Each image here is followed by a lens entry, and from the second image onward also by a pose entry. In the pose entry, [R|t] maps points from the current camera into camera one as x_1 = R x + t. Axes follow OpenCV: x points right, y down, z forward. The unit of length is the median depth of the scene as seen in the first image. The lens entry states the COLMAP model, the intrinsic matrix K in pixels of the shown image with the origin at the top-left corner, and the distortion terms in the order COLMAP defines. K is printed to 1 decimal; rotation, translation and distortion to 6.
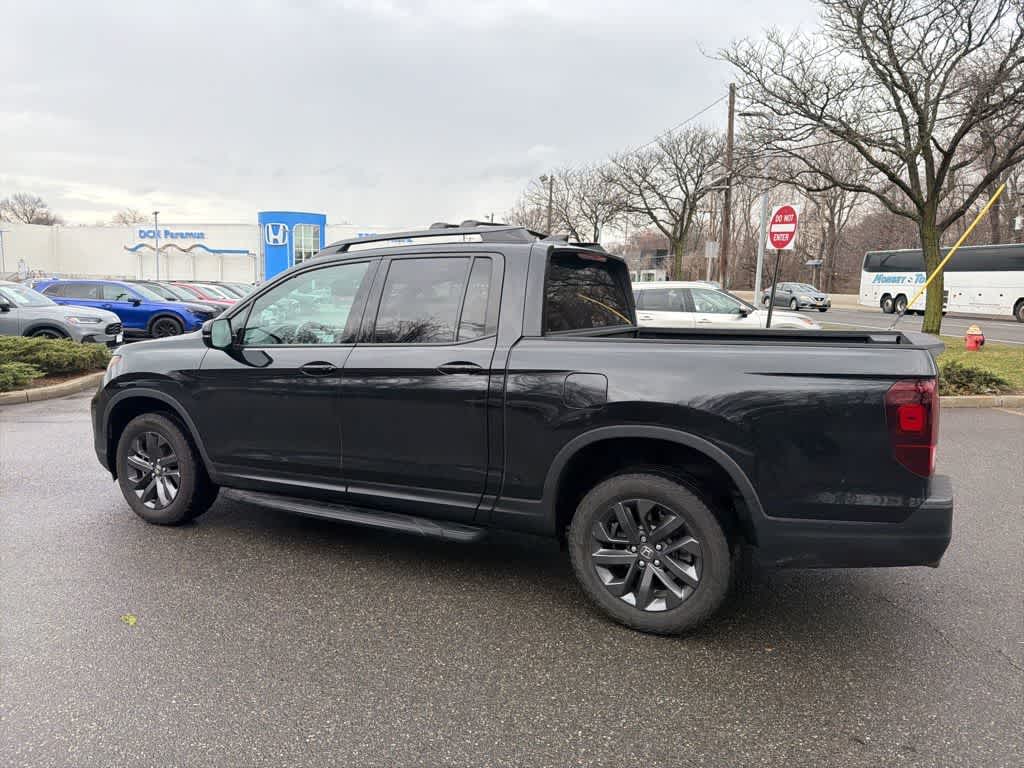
lens RADIAL K [[712.6, 0, 504.8], [0, 712.6, 383.4], [0, 0, 1]] dist [0.088938, -0.139307]
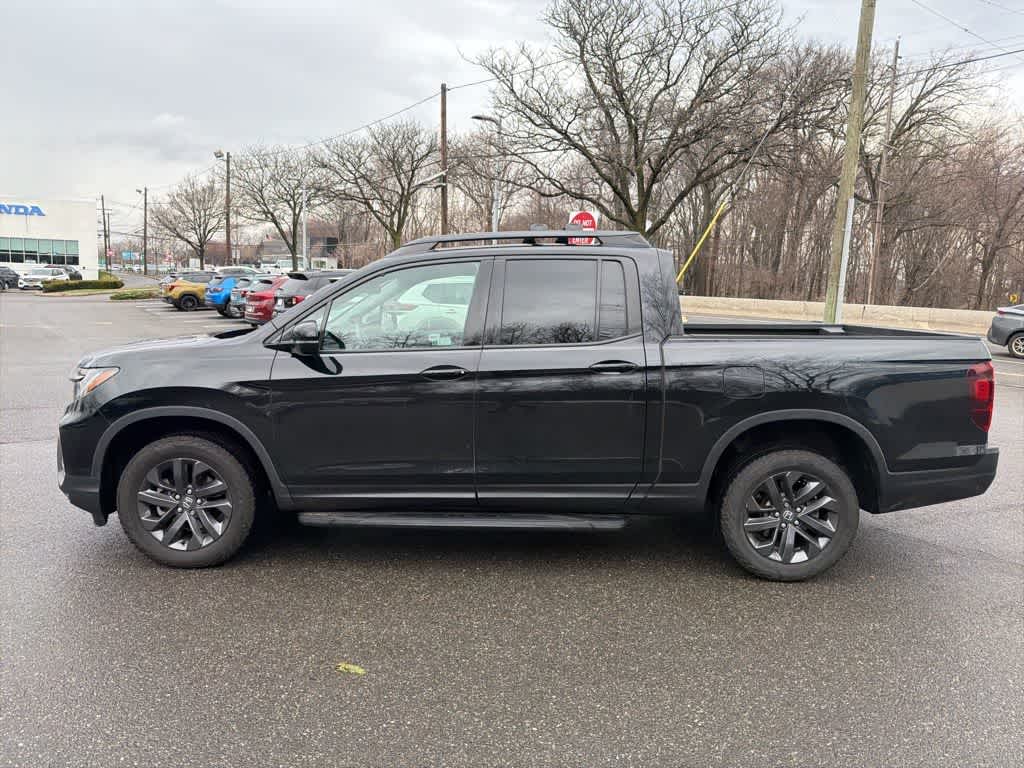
lens RADIAL K [[712.6, 0, 504.8], [0, 712.6, 383.4], [0, 0, 1]] dist [0.088938, -0.139307]
pose [[0.896948, -0.050123, 0.439286, -0.547800], [0.043087, 0.998733, 0.025979, -0.025576], [-0.440032, -0.004374, 0.897972, 0.100323]]
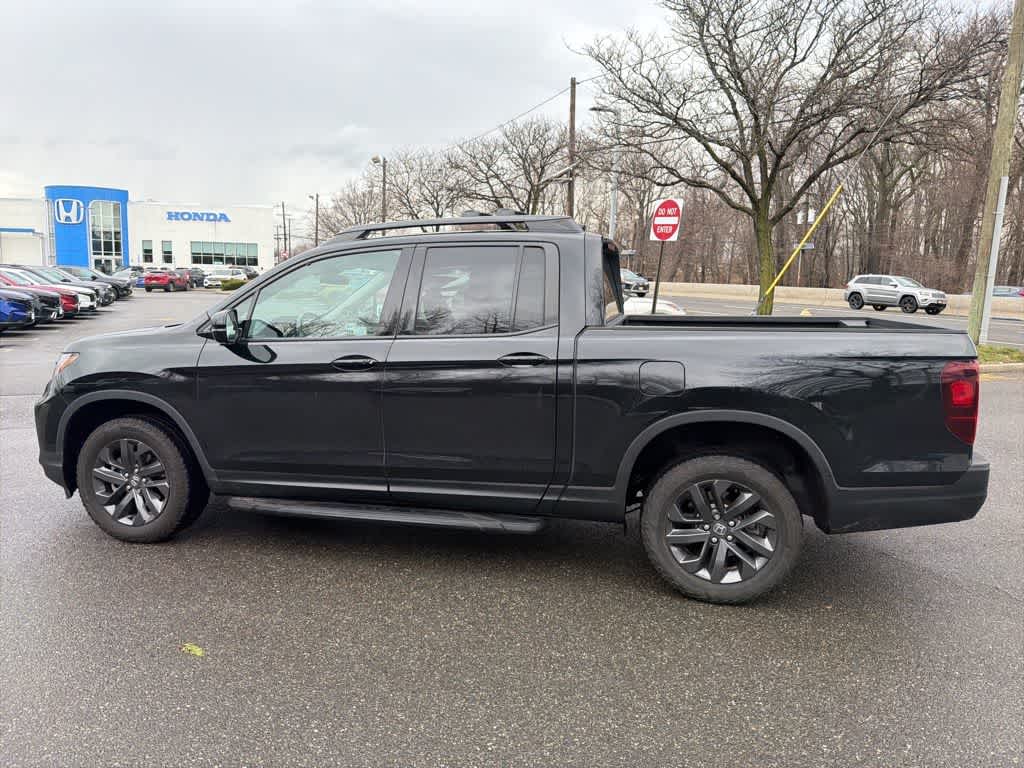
lens RADIAL K [[712.6, 0, 504.8], [0, 712.6, 383.4], [0, 0, 1]] dist [0.088938, -0.139307]
pose [[0.970657, -0.031343, 0.238417, -0.265238], [0.026618, 0.999381, 0.023011, -0.009353], [-0.238990, -0.015990, 0.970890, 0.035379]]
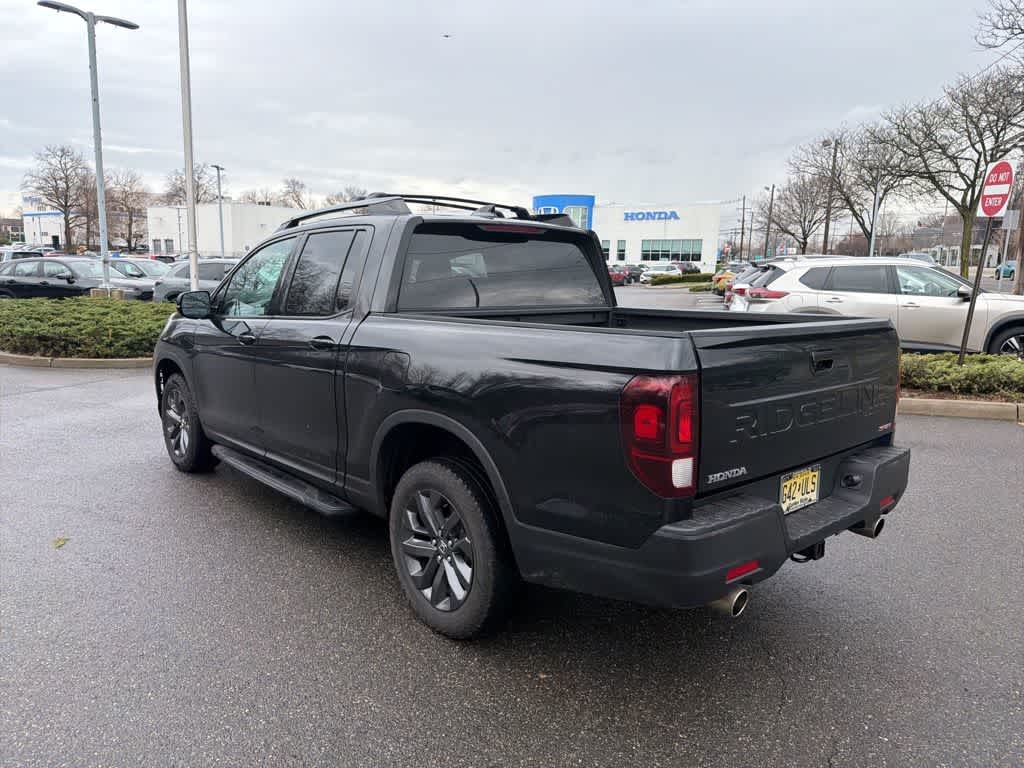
lens RADIAL K [[716.8, 0, 504.5], [0, 716.8, 388.8], [0, 0, 1]] dist [0.057502, -0.075064]
pose [[0.928538, 0.060652, -0.366249, 0.447199], [-0.048298, 0.997915, 0.042811, -0.009820], [0.368082, -0.022063, 0.929532, 0.124451]]
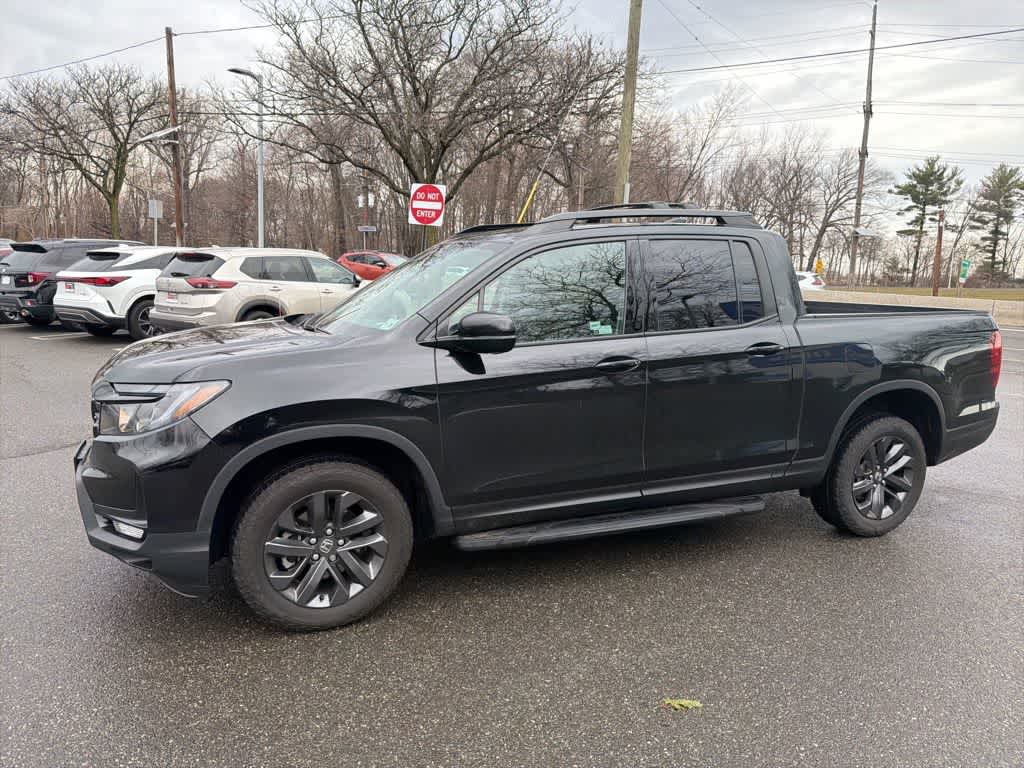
lens RADIAL K [[712.6, 0, 504.8], [0, 712.6, 383.4], [0, 0, 1]] dist [0.088938, -0.139307]
pose [[0.652153, -0.116833, 0.749030, -0.906667], [0.079021, 0.993147, 0.086109, -0.075989], [-0.753957, 0.003033, 0.656916, 0.480290]]
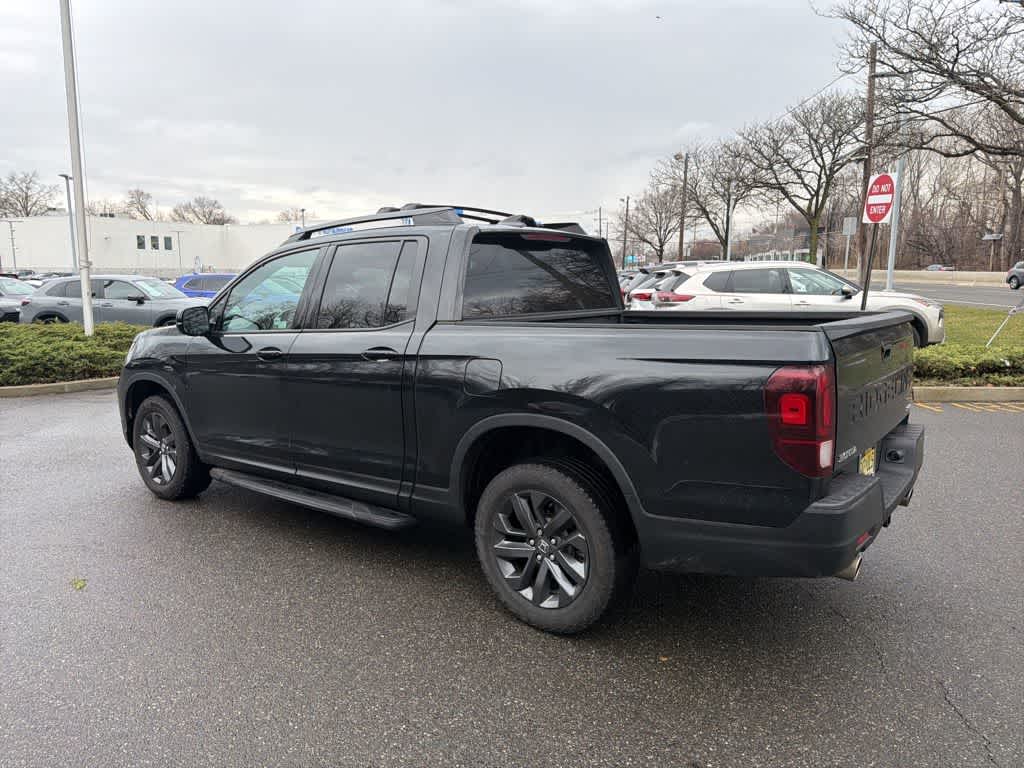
lens RADIAL K [[716.8, 0, 504.5], [0, 716.8, 388.8], [0, 0, 1]] dist [0.057502, -0.075064]
pose [[0.981051, 0.009242, -0.193527, 0.245467], [-0.004502, 0.999679, 0.024915, 0.001583], [0.193695, -0.023572, 0.980779, 0.042495]]
